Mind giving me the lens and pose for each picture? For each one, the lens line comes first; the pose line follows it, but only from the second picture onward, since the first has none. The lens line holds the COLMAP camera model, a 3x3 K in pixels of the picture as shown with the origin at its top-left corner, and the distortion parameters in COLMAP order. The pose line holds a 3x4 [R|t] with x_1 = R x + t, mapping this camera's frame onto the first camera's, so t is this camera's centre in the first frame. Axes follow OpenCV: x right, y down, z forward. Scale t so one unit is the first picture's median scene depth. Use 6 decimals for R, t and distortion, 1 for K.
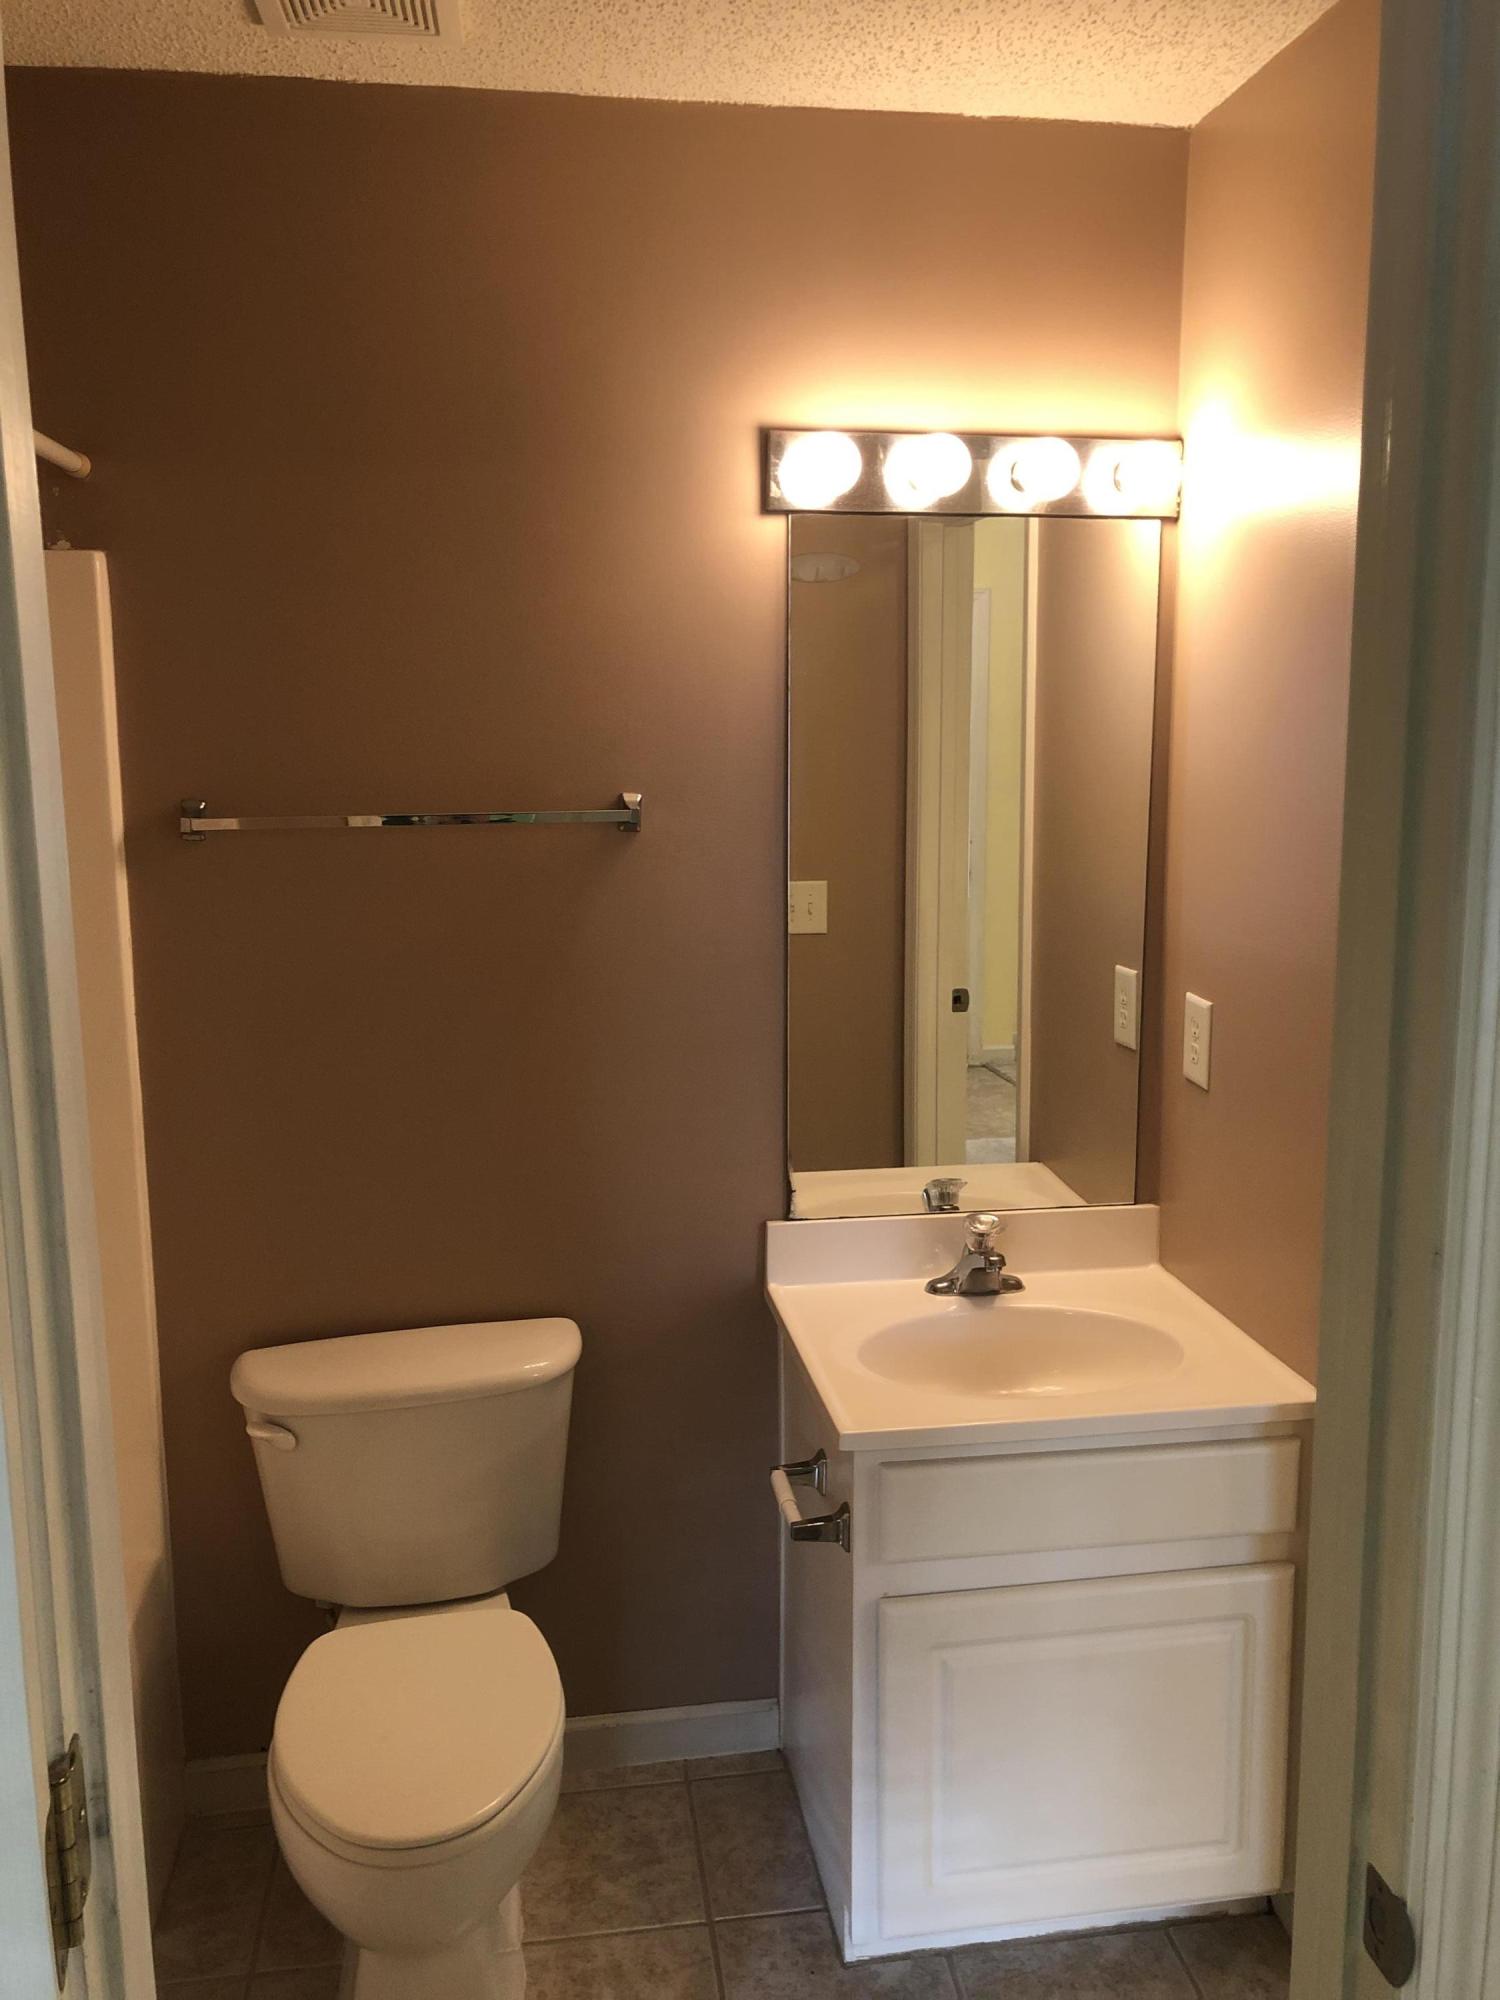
lens RADIAL K [[1642.9, 0, 751.4], [0, 1642.9, 974.3], [0, 0, 1]] dist [0.013238, 0.015012]
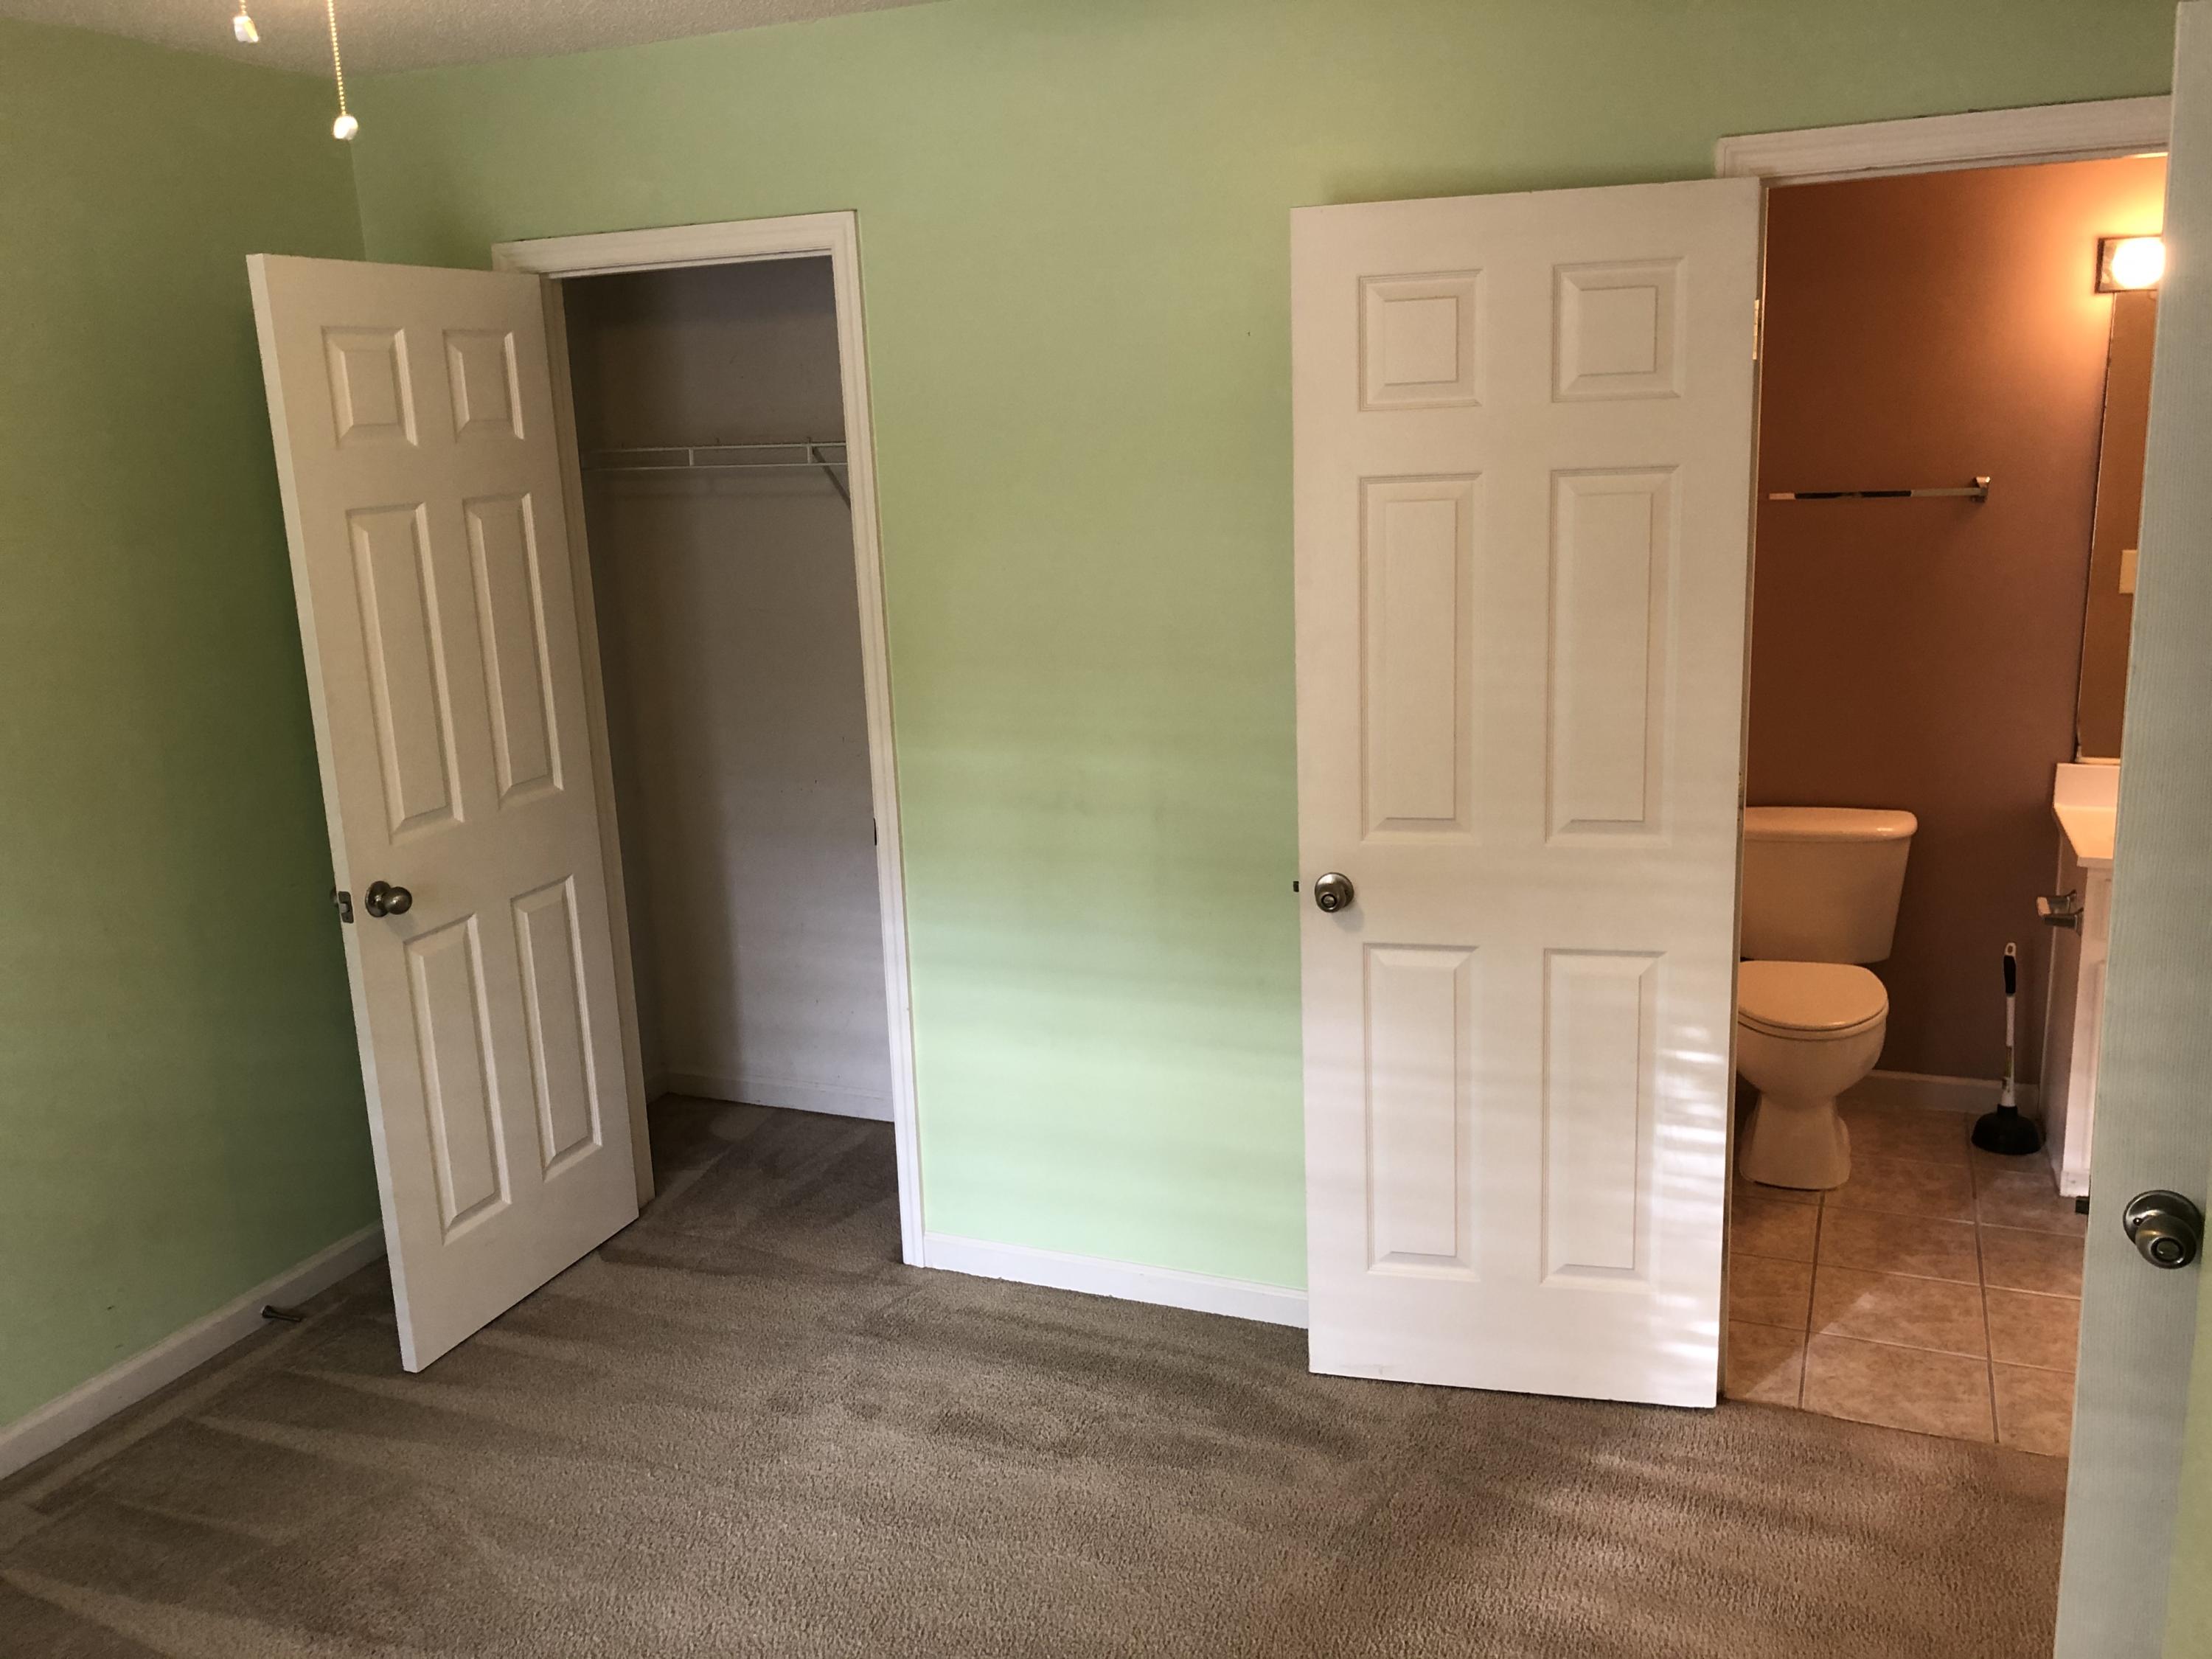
lens RADIAL K [[1845.3, 0, 1104.6], [0, 1845.3, 825.5], [0, 0, 1]] dist [0.017725, 0.014609]
pose [[0.856929, 0.087612, -0.507933, 0.142316], [-0.055050, 0.995368, 0.078814, 0.132668], [0.512486, -0.039576, 0.857783, -1.007675]]
